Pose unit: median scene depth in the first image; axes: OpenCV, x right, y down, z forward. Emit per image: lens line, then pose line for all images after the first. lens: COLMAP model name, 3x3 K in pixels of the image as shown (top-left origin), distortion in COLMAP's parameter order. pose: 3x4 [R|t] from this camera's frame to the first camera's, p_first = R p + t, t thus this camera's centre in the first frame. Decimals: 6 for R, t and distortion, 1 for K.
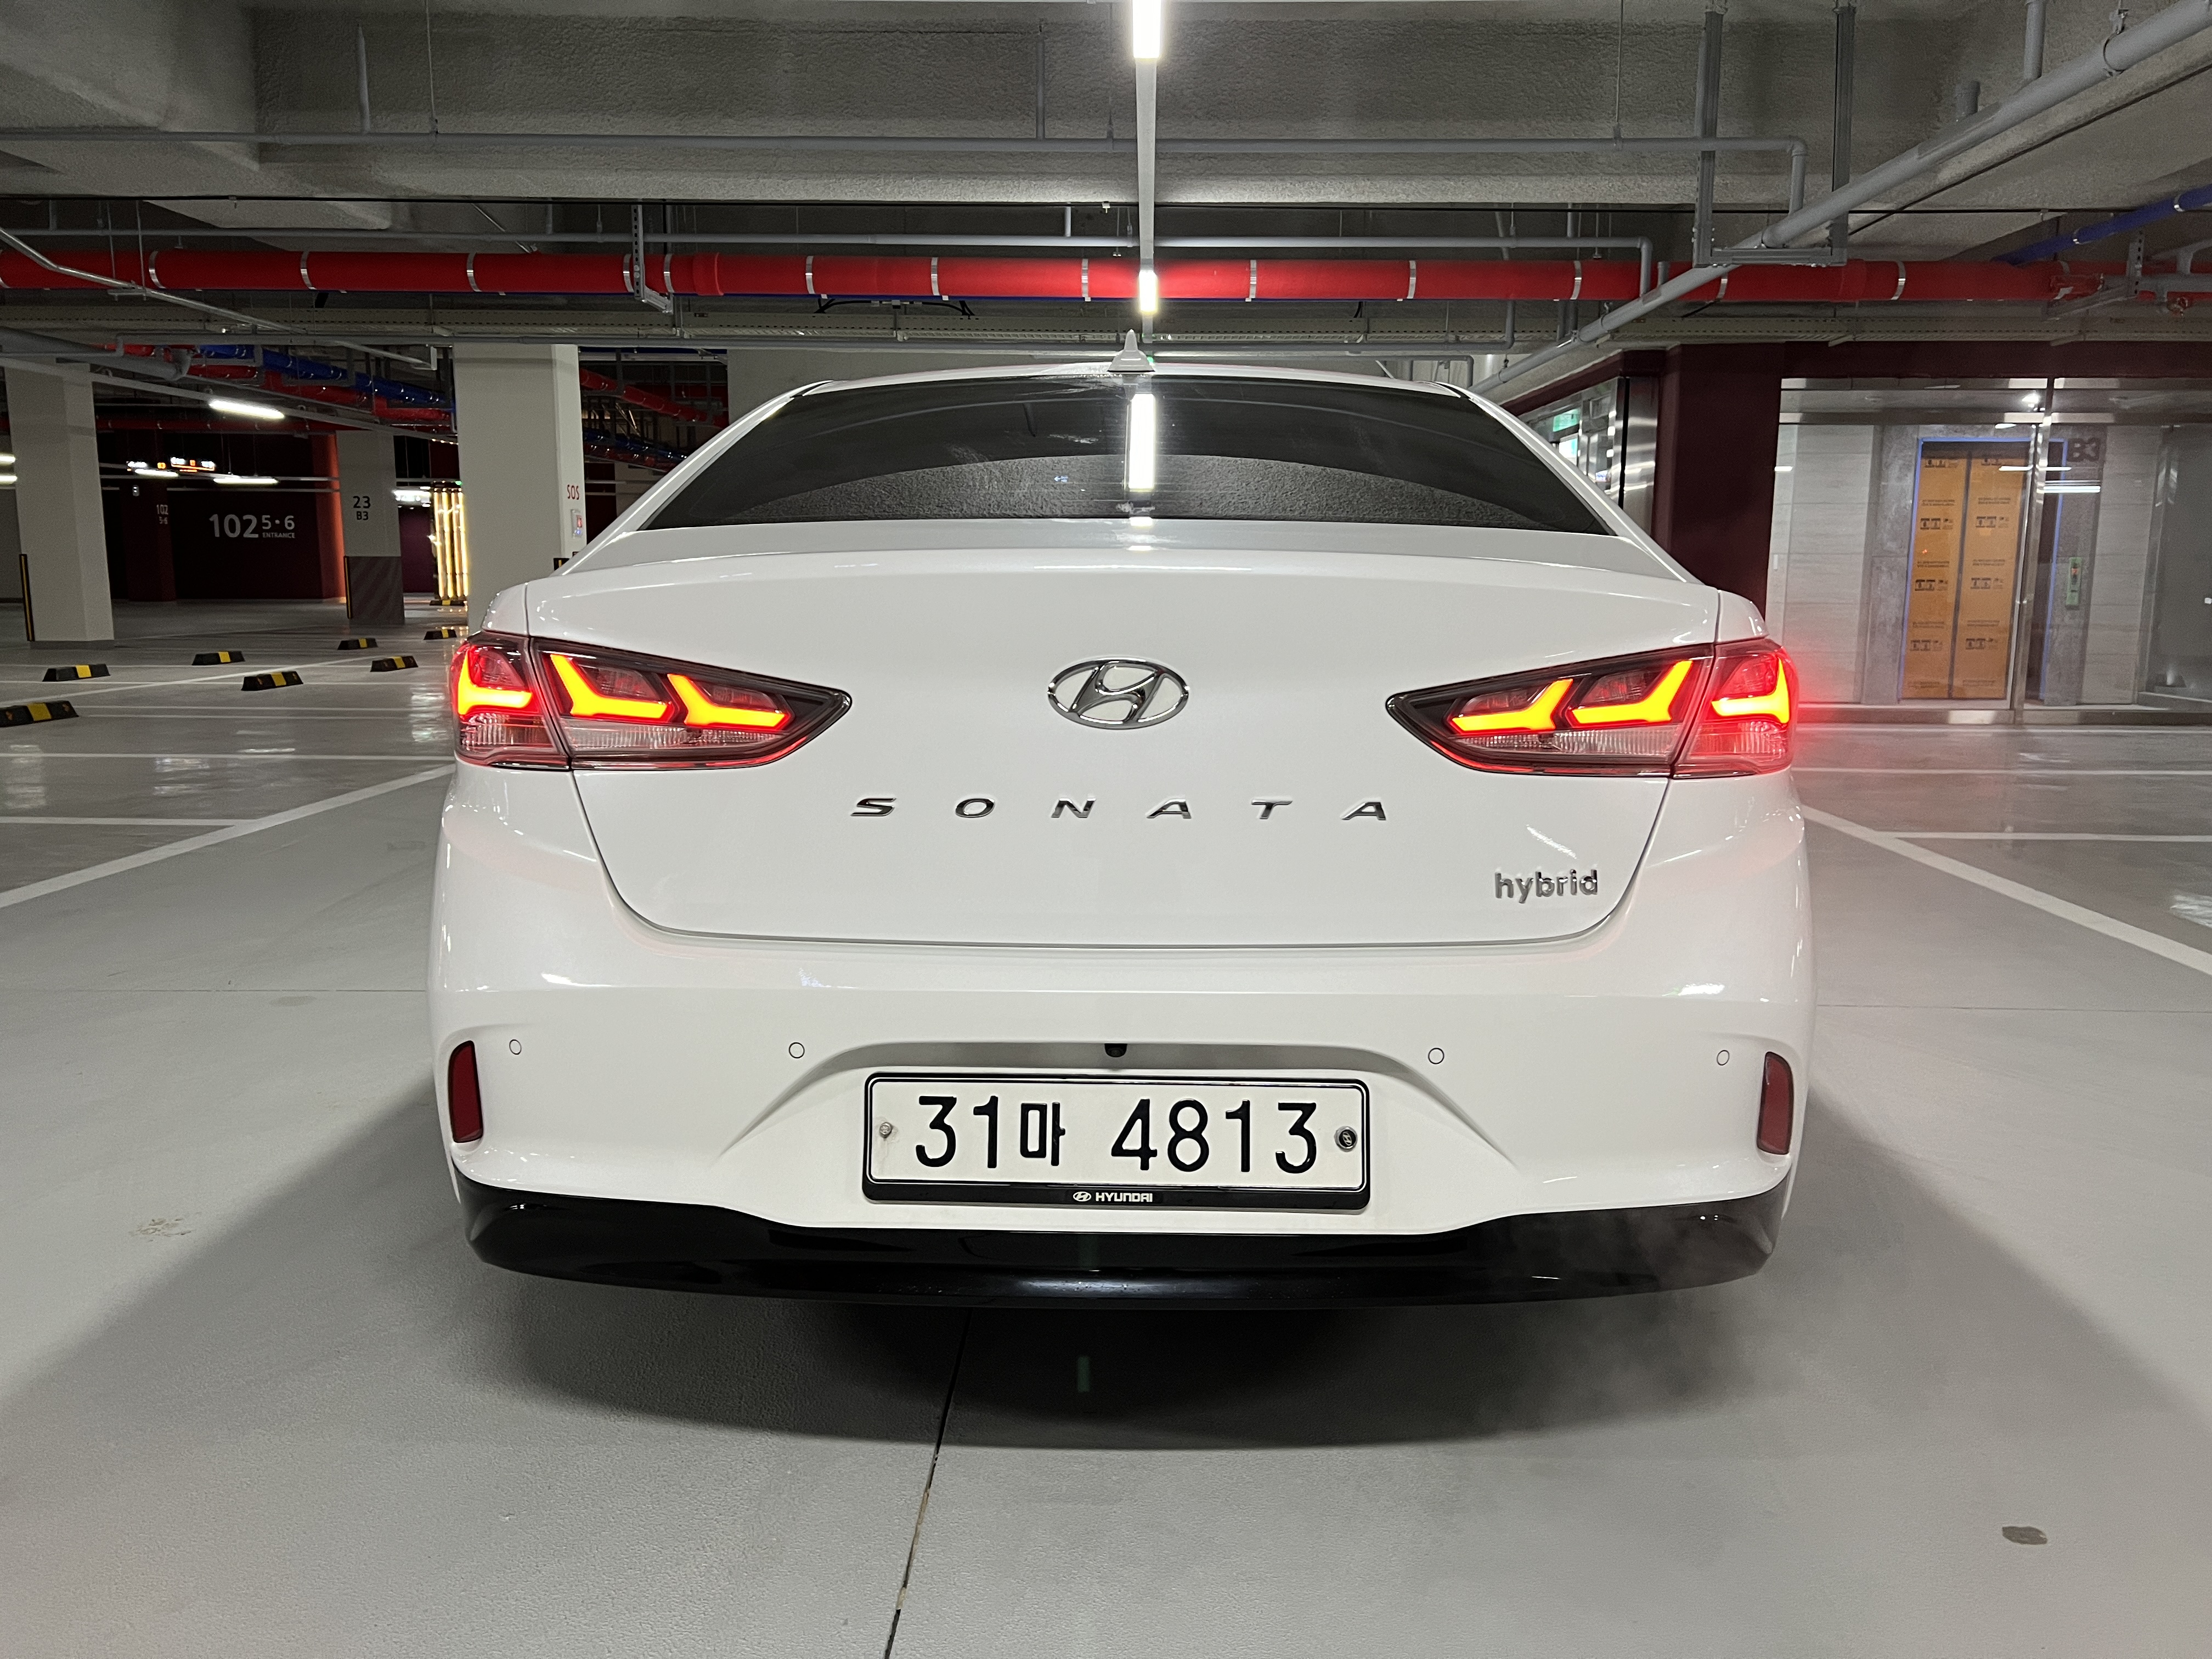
lens RADIAL K [[1688.2, 0, 1116.2], [0, 1688.2, 830.2], [0, 0, 1]] dist [0.059599, -0.068913]
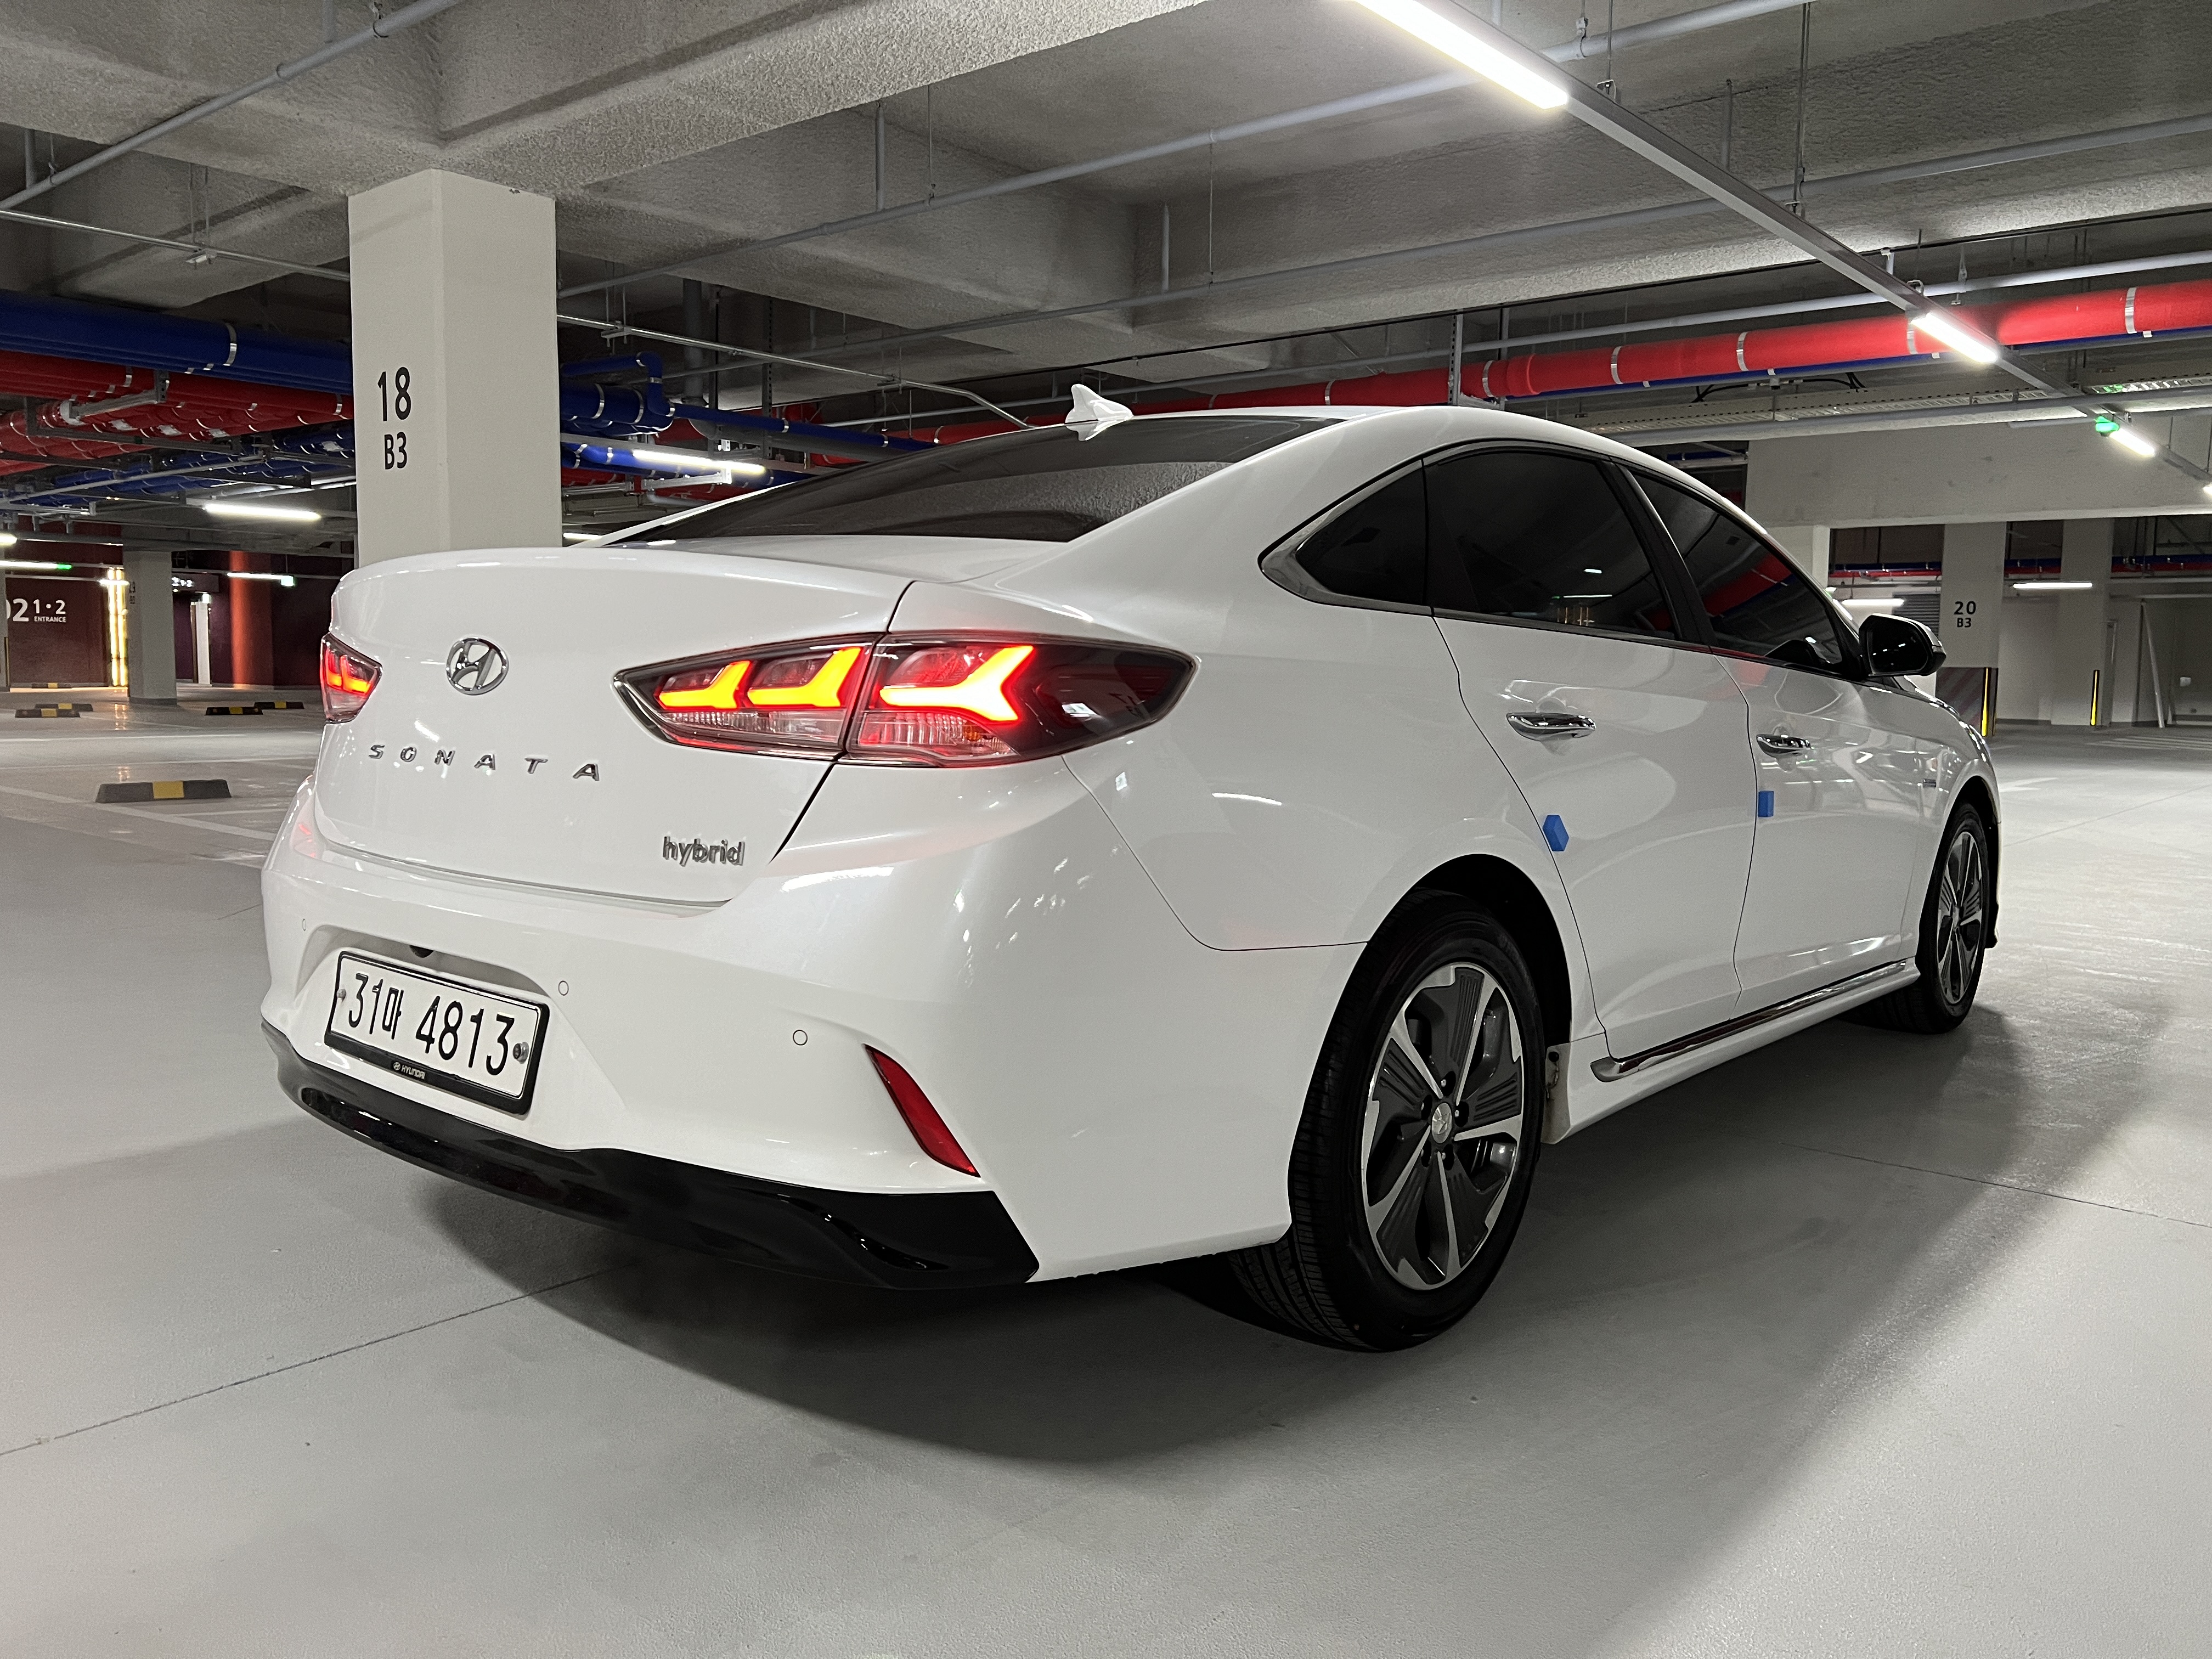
lens RADIAL K [[1688.2, 0, 1114.4], [0, 1688.2, 813.4], [0, 0, 1]] dist [0.059599, -0.068913]
pose [[0.767612, 0.061605, -0.637947, 1.132266], [-0.110951, 0.993114, -0.037599, 0.019685], [0.631238, 0.099642, 0.769162, 0.340032]]
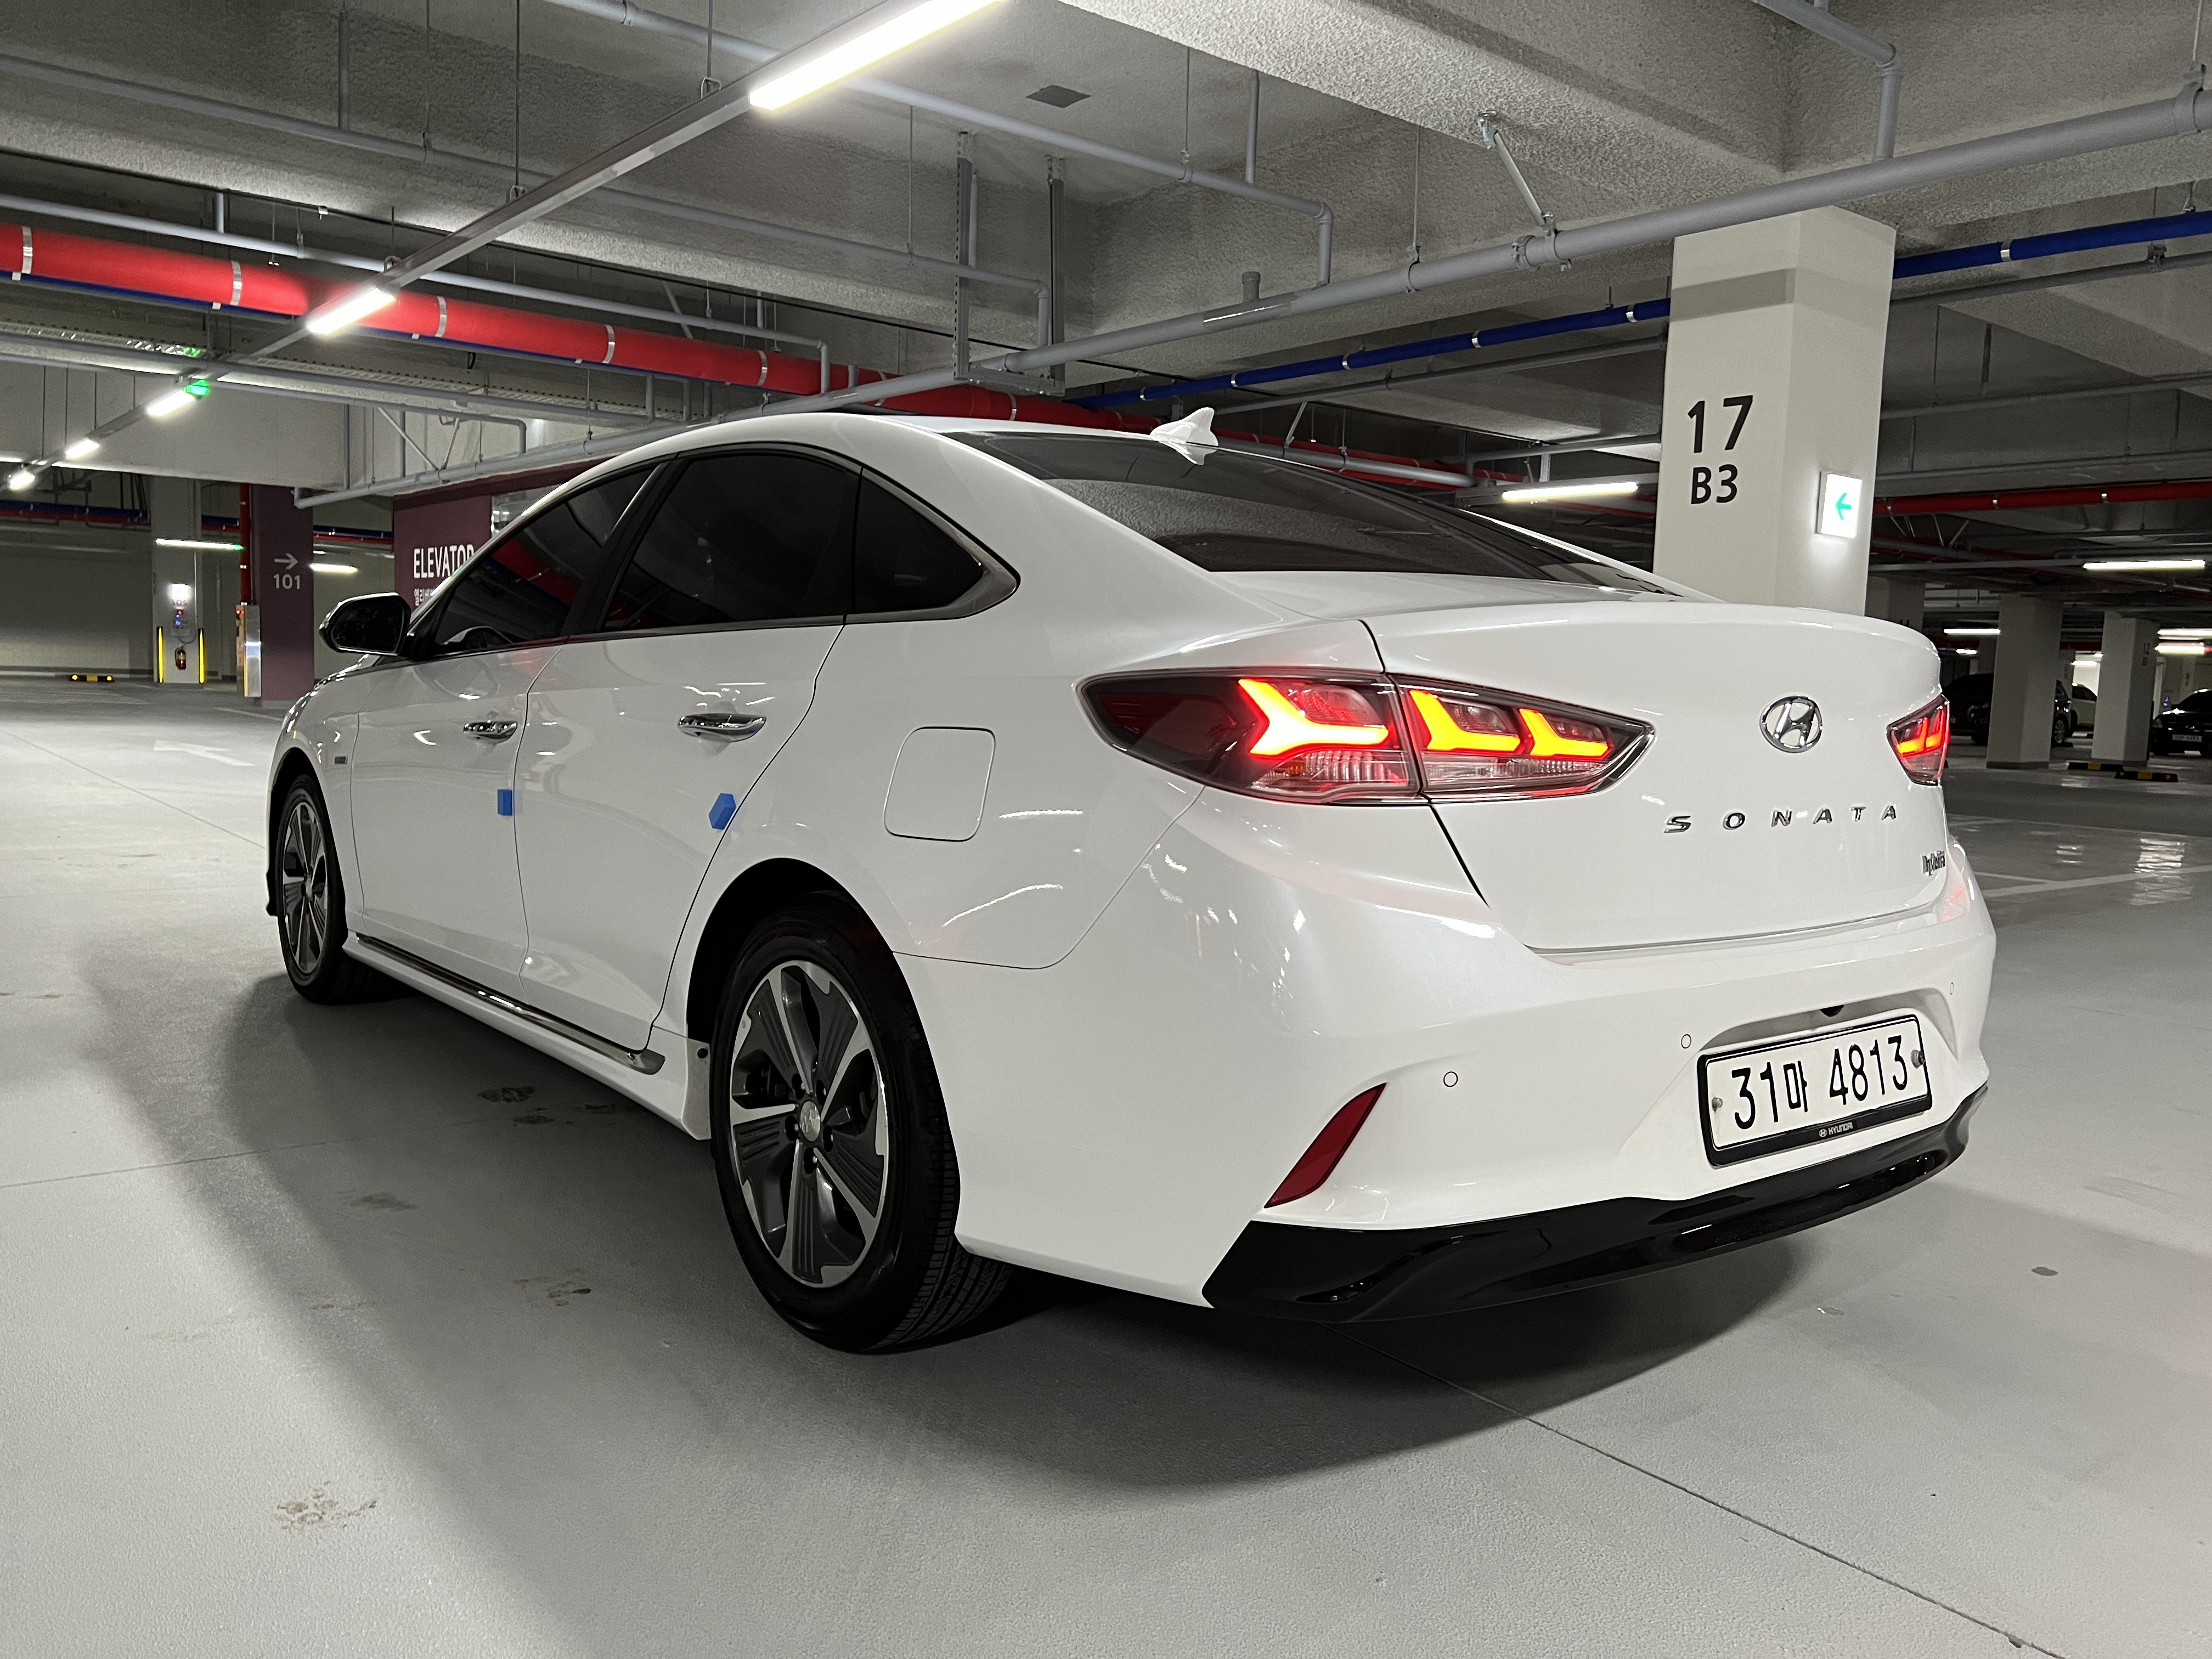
lens RADIAL K [[1688.2, 0, 1117.8], [0, 1688.2, 830.3], [0, 0, 1]] dist [0.059599, -0.068913]
pose [[0.758805, -0.041116, 0.650019, -1.160214], [0.071358, 0.997246, -0.020220, -0.013320], [-0.647398, 0.061727, 0.759649, 0.367691]]
